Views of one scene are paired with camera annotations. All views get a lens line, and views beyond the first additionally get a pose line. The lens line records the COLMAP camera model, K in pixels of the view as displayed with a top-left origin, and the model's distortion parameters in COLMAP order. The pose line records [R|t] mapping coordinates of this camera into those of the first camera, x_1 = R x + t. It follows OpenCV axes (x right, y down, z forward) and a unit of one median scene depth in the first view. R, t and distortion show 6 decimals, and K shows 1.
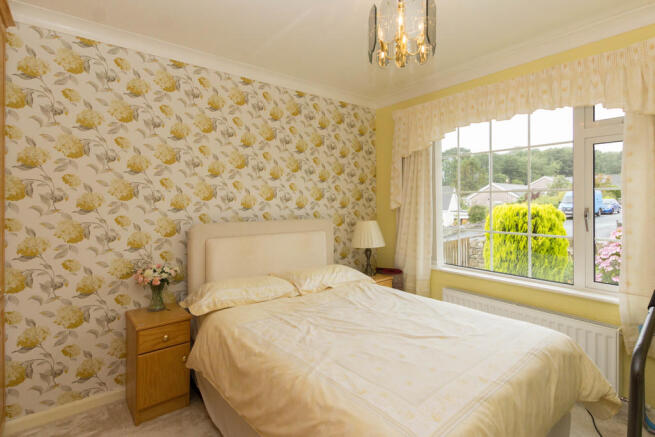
lens RADIAL K [[321.4, 0, 328.7], [0, 321.4, 201.3], [0, 0, 1]] dist [0.002099, 0.000052]
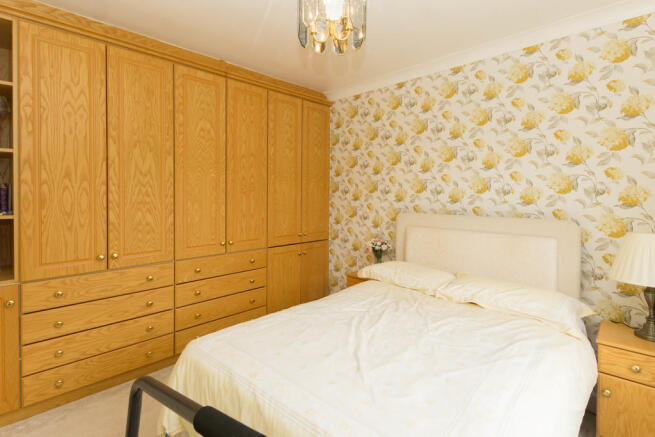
lens RADIAL K [[308.9, 0, 328.4], [0, 308.9, 201.6], [0, 0, 1]] dist [0.001251, 0.000374]
pose [[0.148248, 0.026657, -0.988591, 0.601842], [-0.004851, 0.999644, 0.026228, 0.000004], [0.988938, 0.000907, 0.148325, 0.468884]]
